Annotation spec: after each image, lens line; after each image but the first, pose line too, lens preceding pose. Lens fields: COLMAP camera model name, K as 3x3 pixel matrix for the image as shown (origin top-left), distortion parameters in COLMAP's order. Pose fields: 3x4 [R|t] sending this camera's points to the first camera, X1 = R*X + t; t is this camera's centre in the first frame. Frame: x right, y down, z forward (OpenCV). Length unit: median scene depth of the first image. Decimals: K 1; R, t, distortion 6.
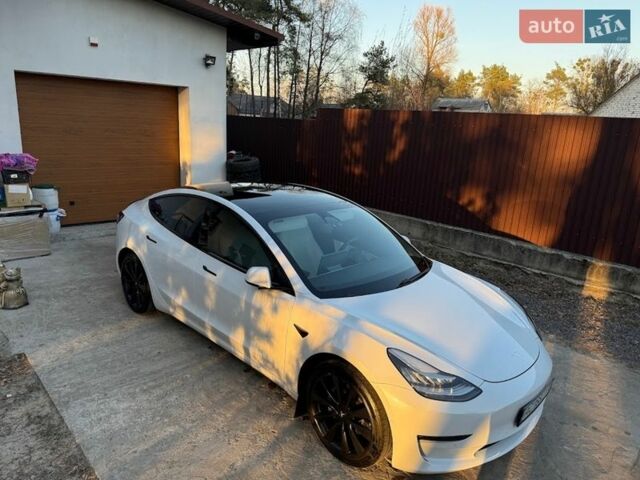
lens RADIAL K [[450.6, 0, 317.6], [0, 450.6, 232.9], [0, 0, 1]] dist [0.046471, -0.052558]
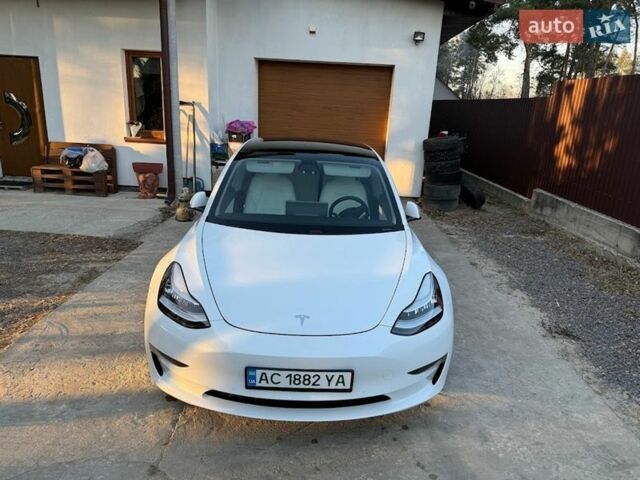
lens RADIAL K [[450.6, 0, 321.9], [0, 450.6, 234.5], [0, 0, 1]] dist [0.046471, -0.052558]
pose [[0.716880, 0.173565, -0.675247, 0.808651], [-0.180467, 0.981704, 0.060743, 0.056591], [0.673435, 0.078314, 0.735086, 0.354259]]
